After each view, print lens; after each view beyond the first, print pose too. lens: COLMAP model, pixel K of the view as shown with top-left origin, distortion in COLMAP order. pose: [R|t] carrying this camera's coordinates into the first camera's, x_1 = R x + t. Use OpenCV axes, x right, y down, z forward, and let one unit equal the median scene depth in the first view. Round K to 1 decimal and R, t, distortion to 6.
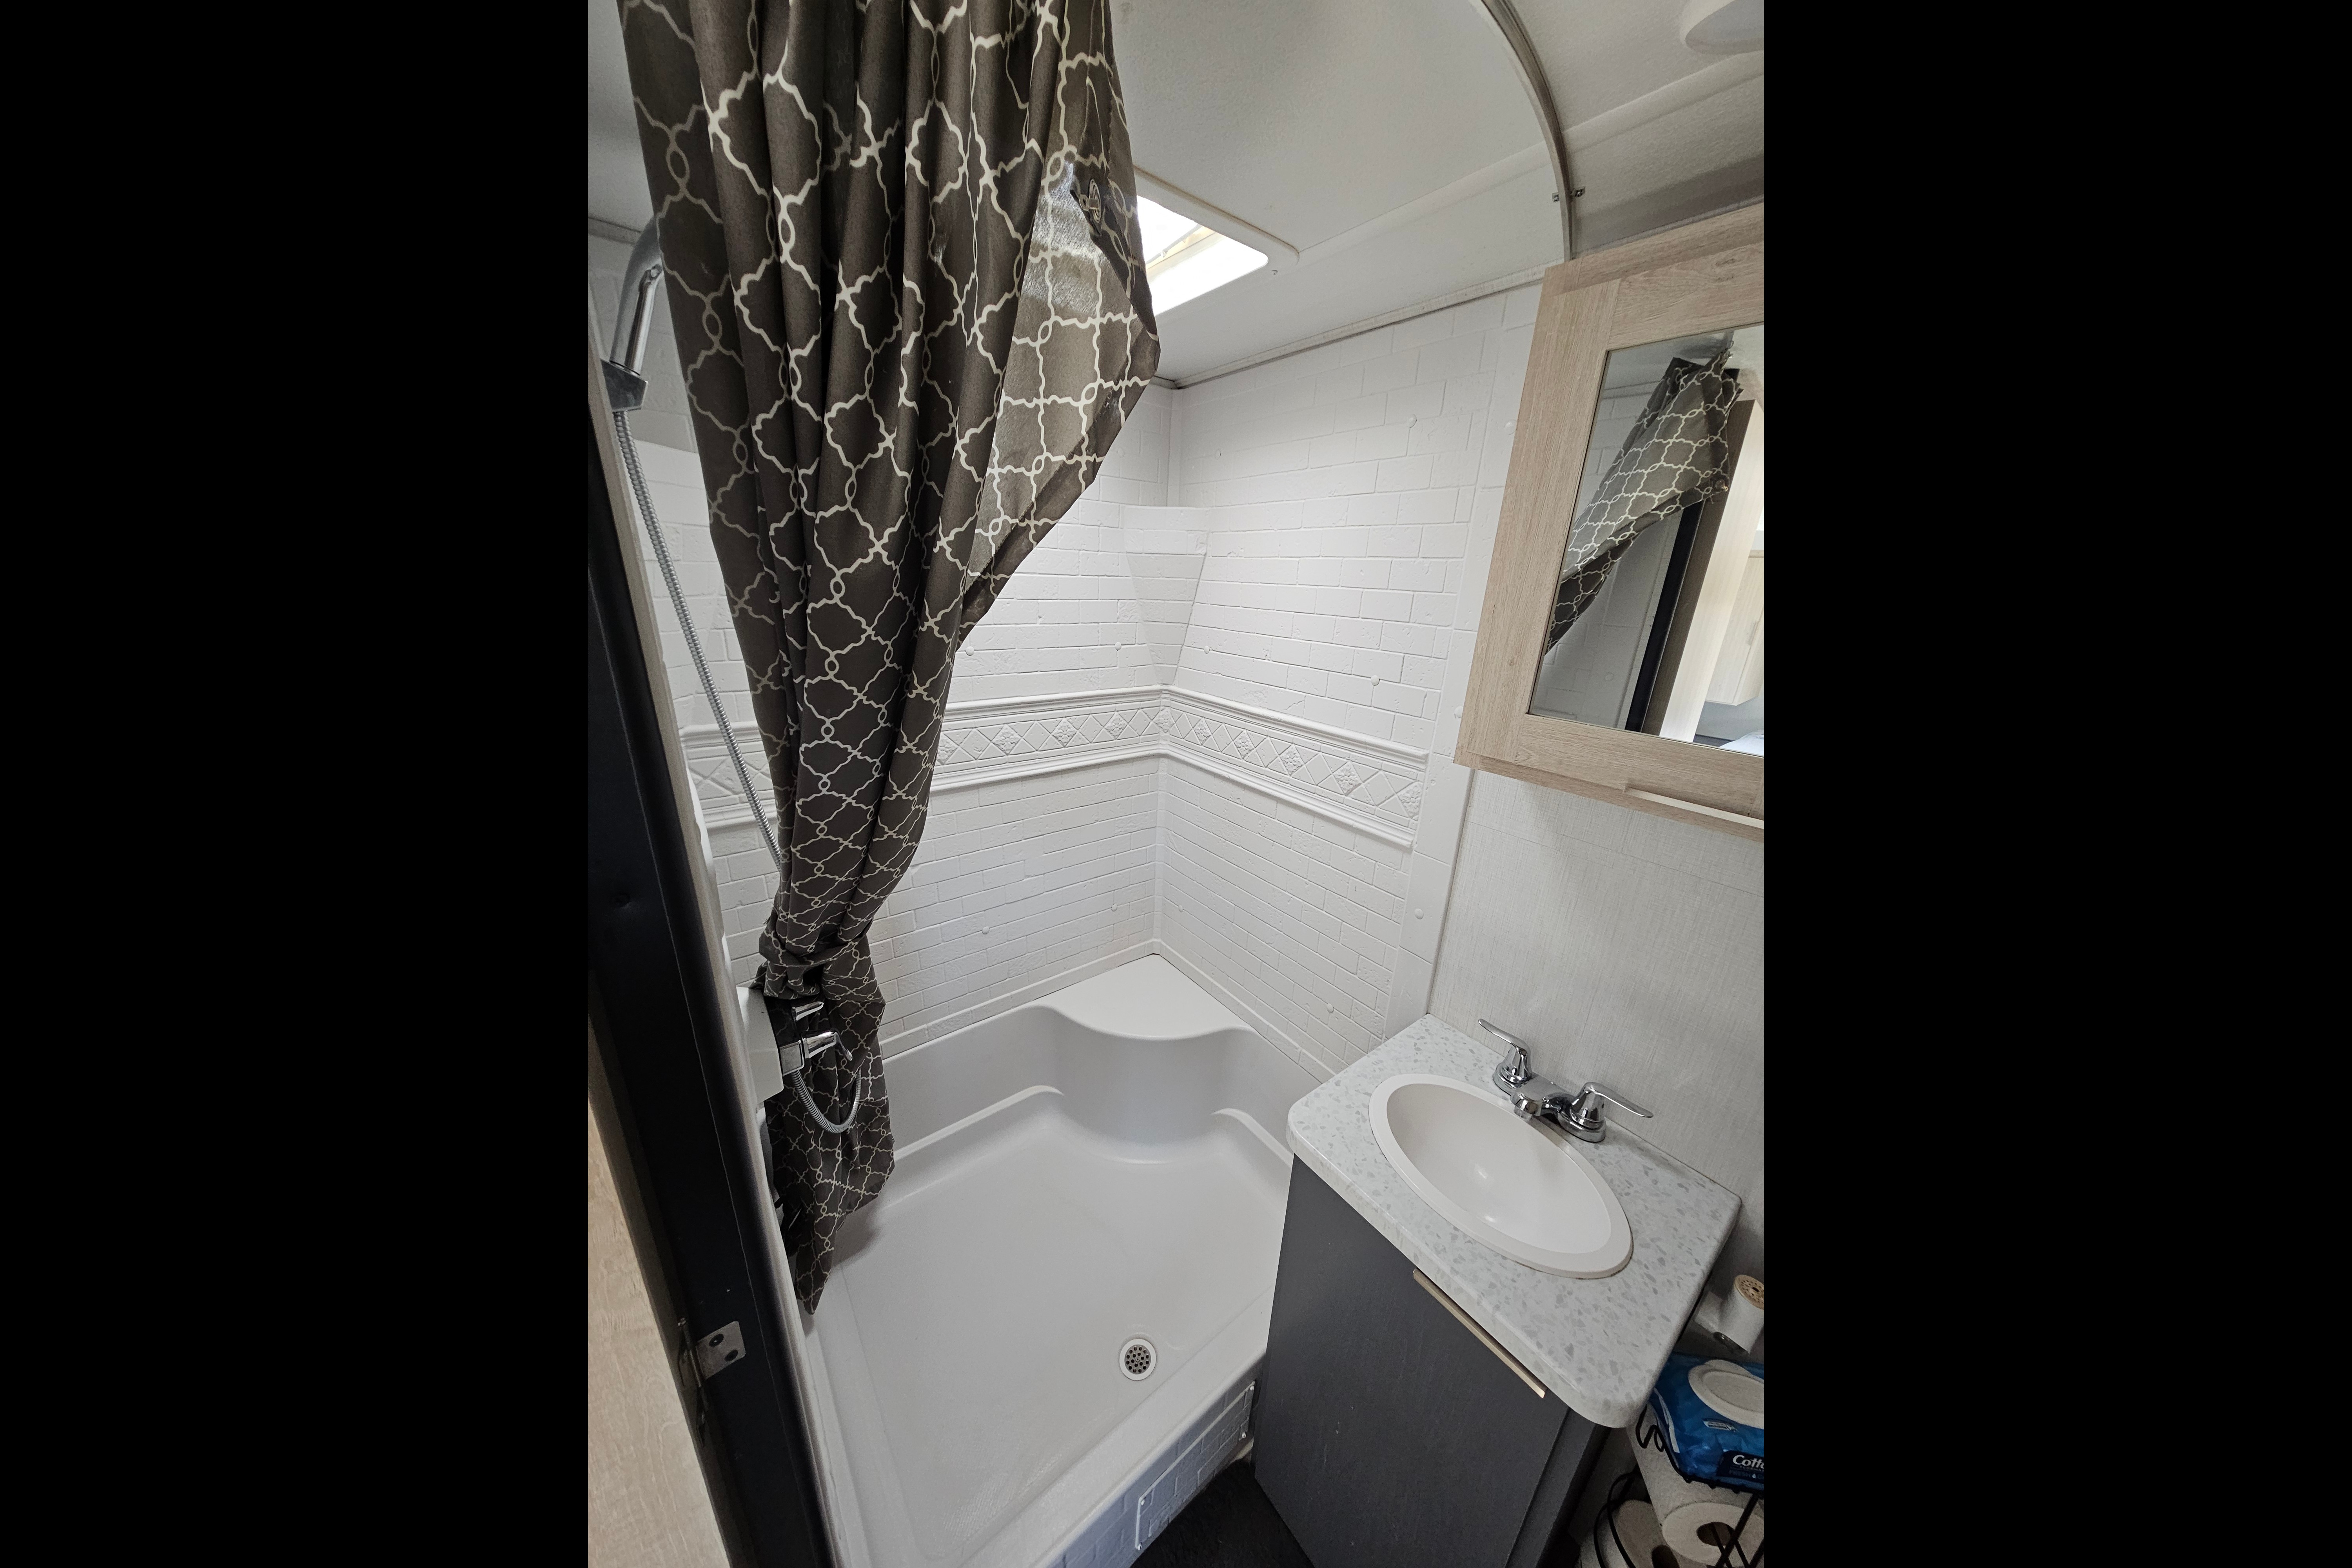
lens RADIAL K [[643.4, 0, 1172.1], [0, 643.4, 787.4], [0, 0, 1]] dist [0.000449, 0.000028]
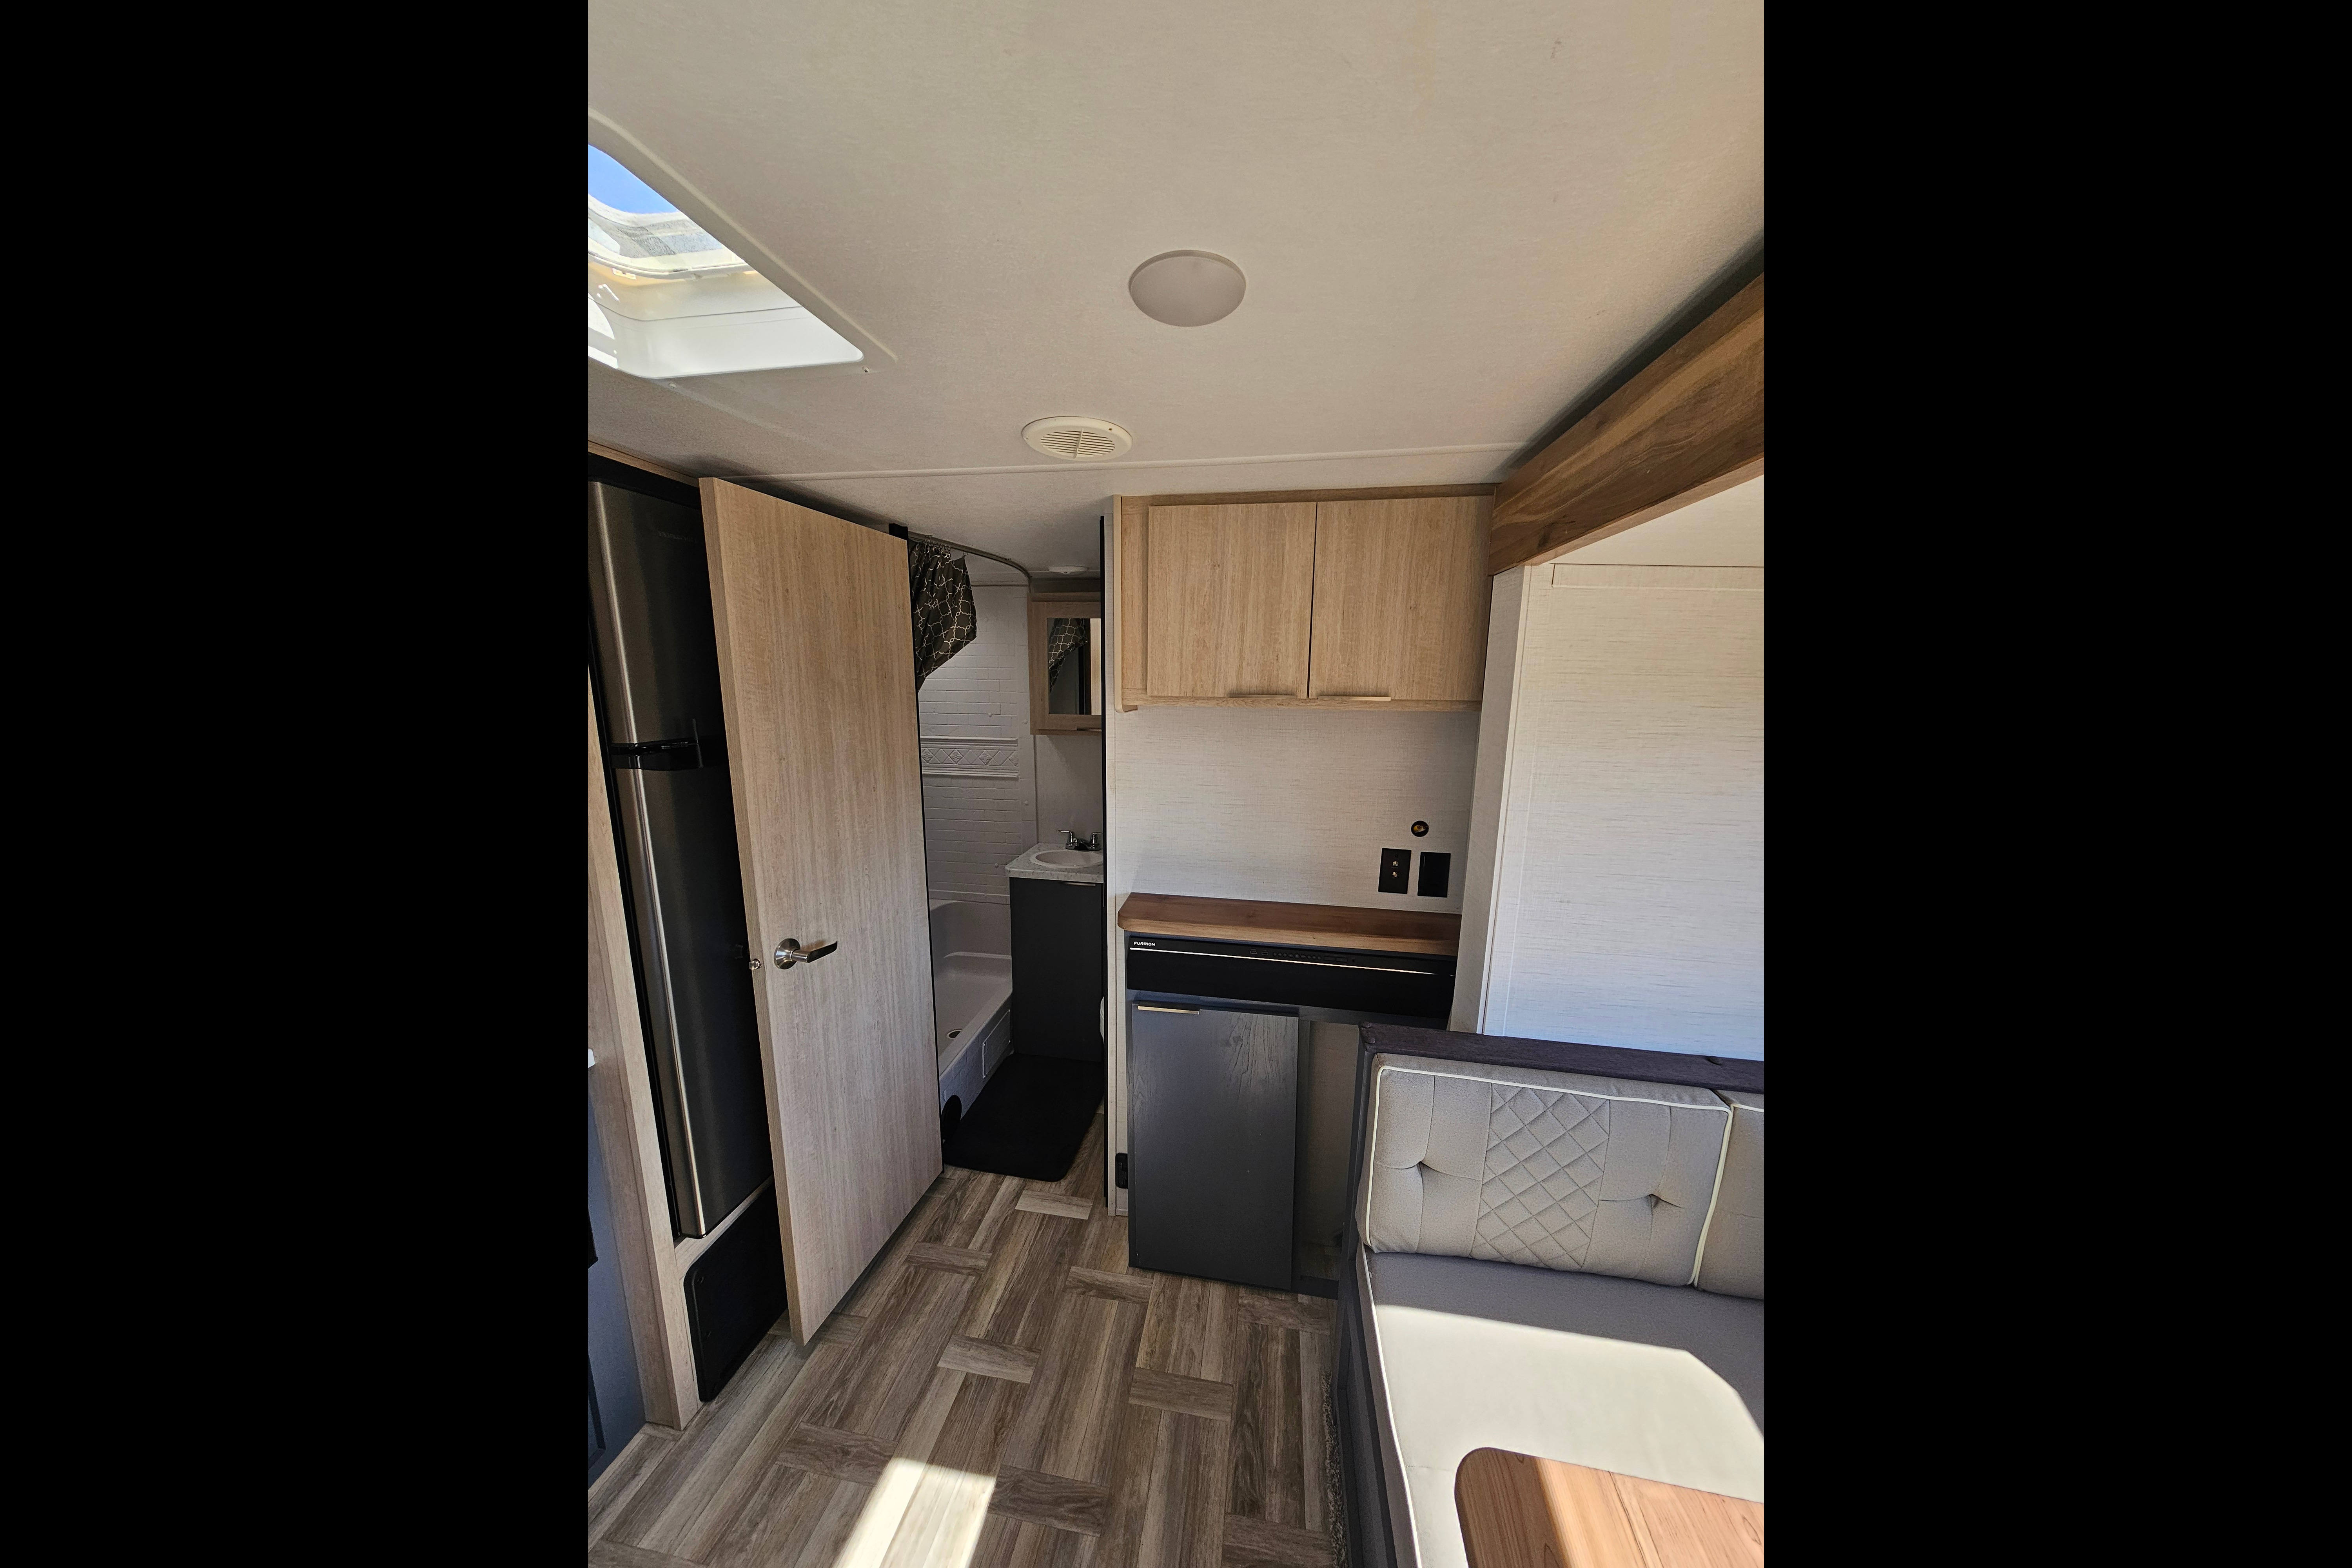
lens RADIAL K [[643.4, 0, 1172.1], [0, 643.4, 787.4], [0, 0, 1]] dist [0.000449, 0.000028]
pose [[0.737594, -0.156996, 0.656740, -0.879364], [0.239782, 0.970106, -0.037395, 0.381551], [-0.631236, 0.185056, 0.753190, -1.330083]]
